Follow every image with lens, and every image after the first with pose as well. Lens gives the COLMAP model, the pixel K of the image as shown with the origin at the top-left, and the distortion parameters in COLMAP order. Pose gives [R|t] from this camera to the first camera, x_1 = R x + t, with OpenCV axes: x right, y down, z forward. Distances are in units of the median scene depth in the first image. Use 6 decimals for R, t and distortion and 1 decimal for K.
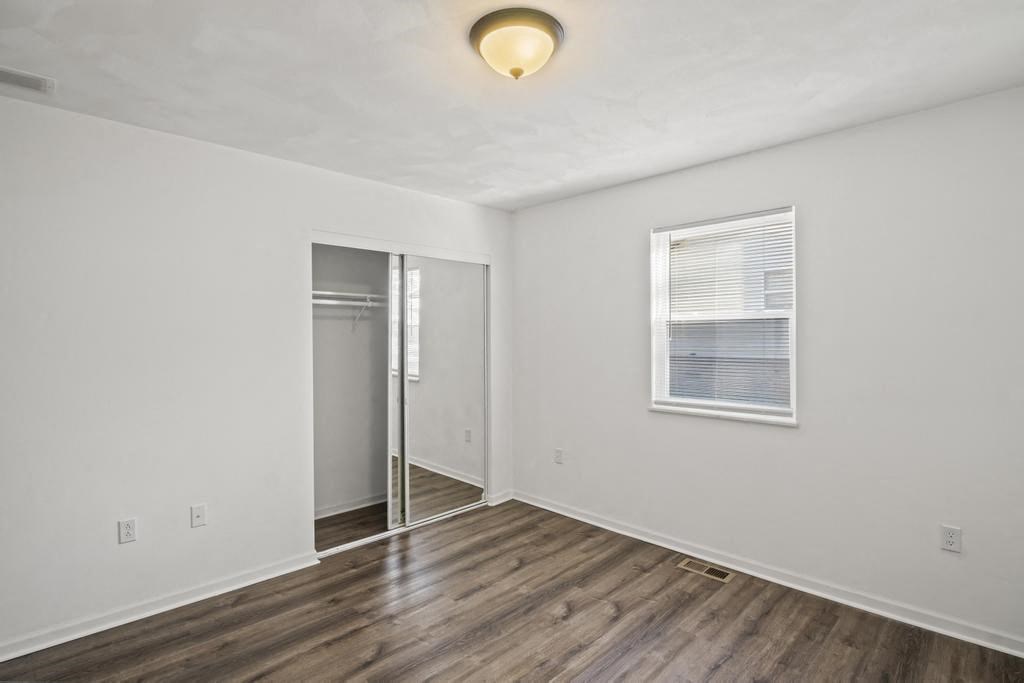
lens RADIAL K [[508.2, 0, 504.7], [0, 508.2, 342.0], [0, 0, 1]] dist [-0.016856, -0.000733]
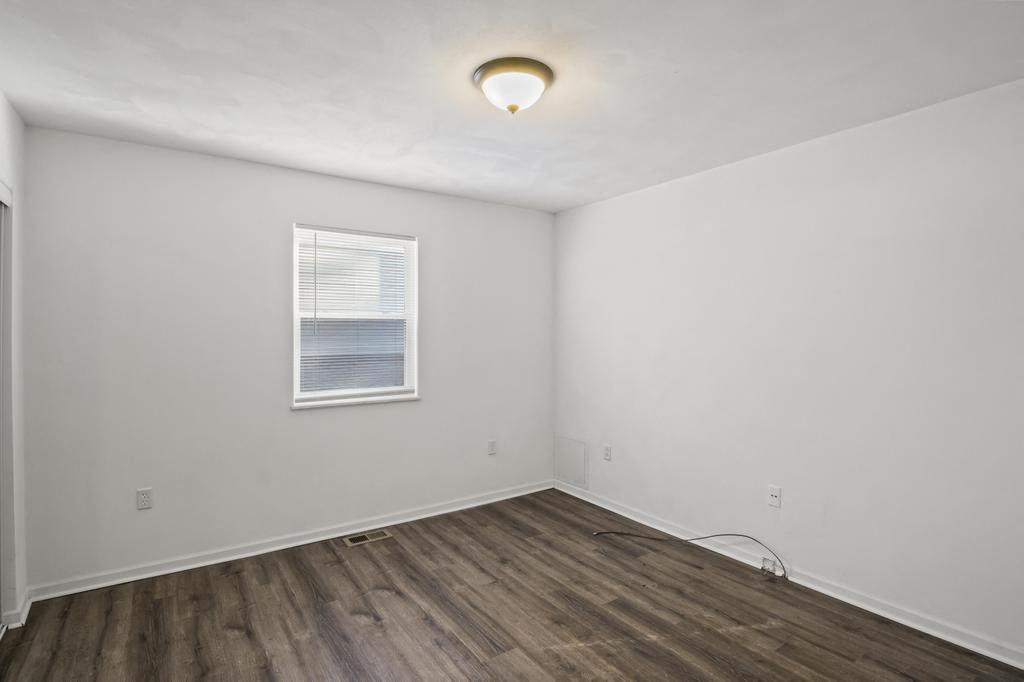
lens RADIAL K [[508.2, 0, 504.7], [0, 508.2, 341.5], [0, 0, 1]] dist [-0.016856, -0.000733]
pose [[0.168146, -0.006941, 0.985738, -0.672300], [0.013043, 0.999903, 0.004816, 0.006199], [-0.985676, 0.012047, 0.168220, 0.494417]]
